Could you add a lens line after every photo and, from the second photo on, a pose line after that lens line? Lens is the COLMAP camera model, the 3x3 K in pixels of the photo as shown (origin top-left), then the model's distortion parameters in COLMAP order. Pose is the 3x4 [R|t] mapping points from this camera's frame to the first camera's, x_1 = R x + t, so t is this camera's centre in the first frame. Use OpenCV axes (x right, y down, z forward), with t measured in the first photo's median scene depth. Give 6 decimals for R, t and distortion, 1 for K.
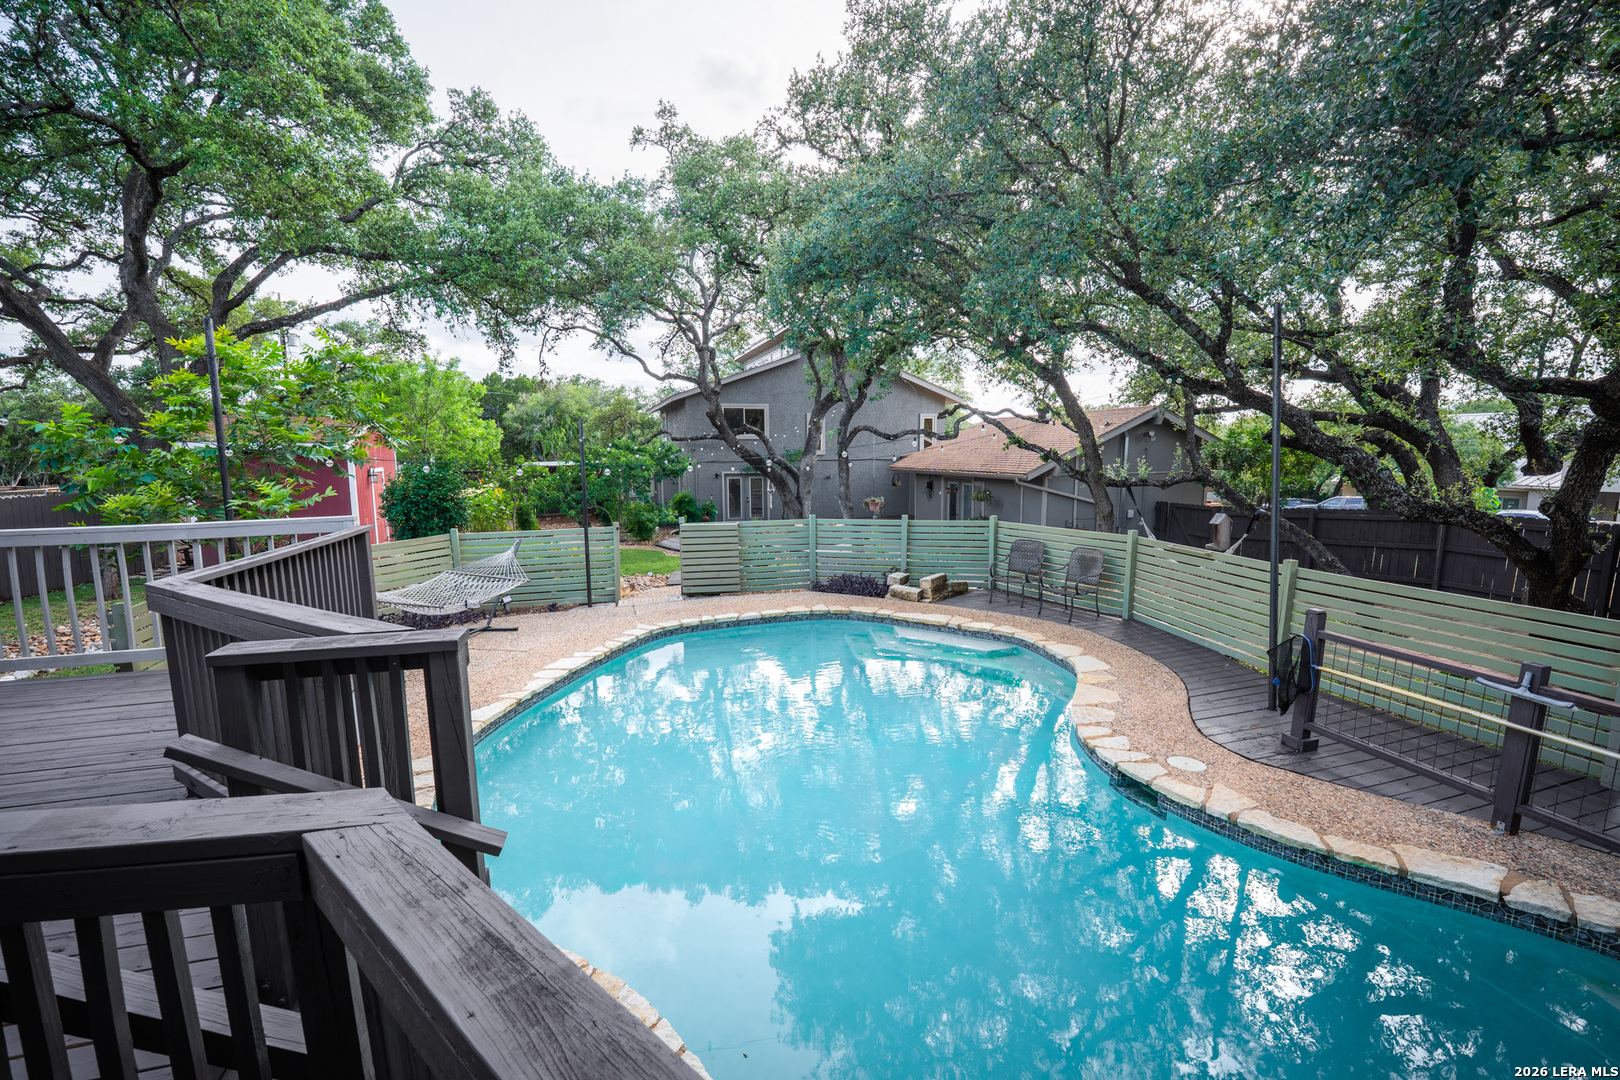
lens RADIAL K [[673.6, 0, 810.0], [0, 673.6, 540.0], [0, 0, 1]] dist [-0.011861, 0.000310]
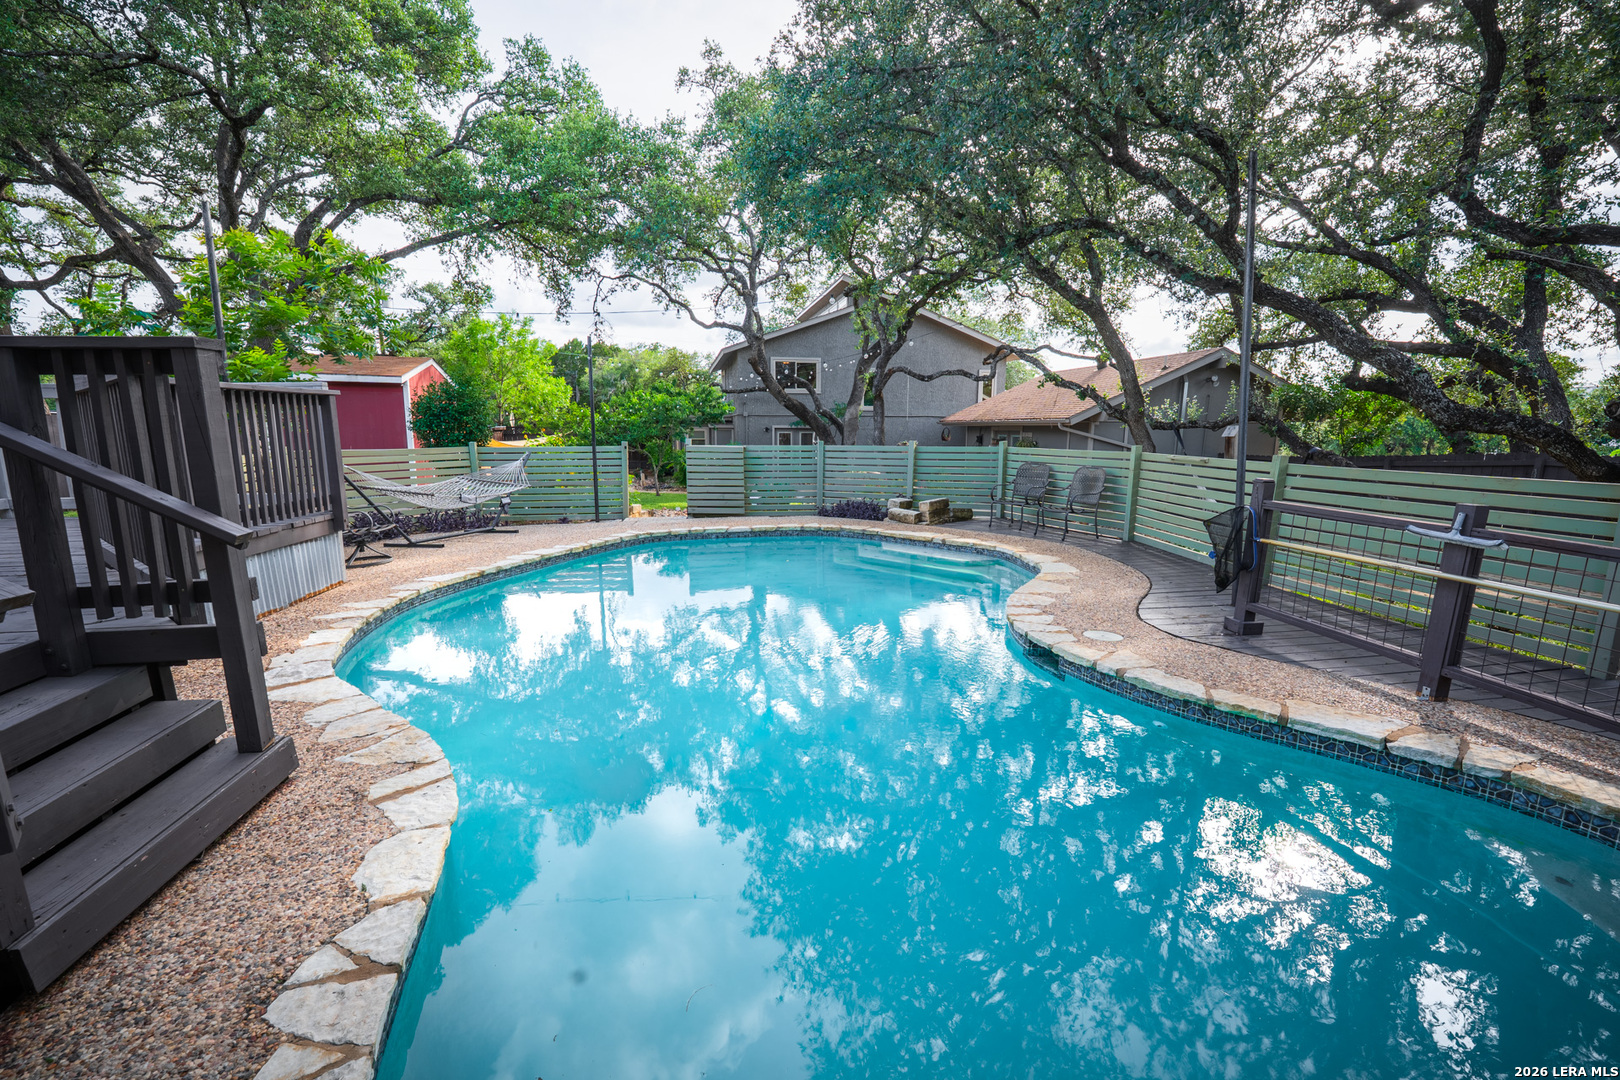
lens RADIAL K [[676.4, 0, 810.0], [0, 676.4, 540.0], [0, 0, 1]] dist [-0.010381, -0.000708]
pose [[0.992347, 0.032394, -0.119155, 0.083238], [-0.028742, 0.999067, 0.032237, 0.057450], [0.120088, -0.028566, 0.992352, 0.004588]]
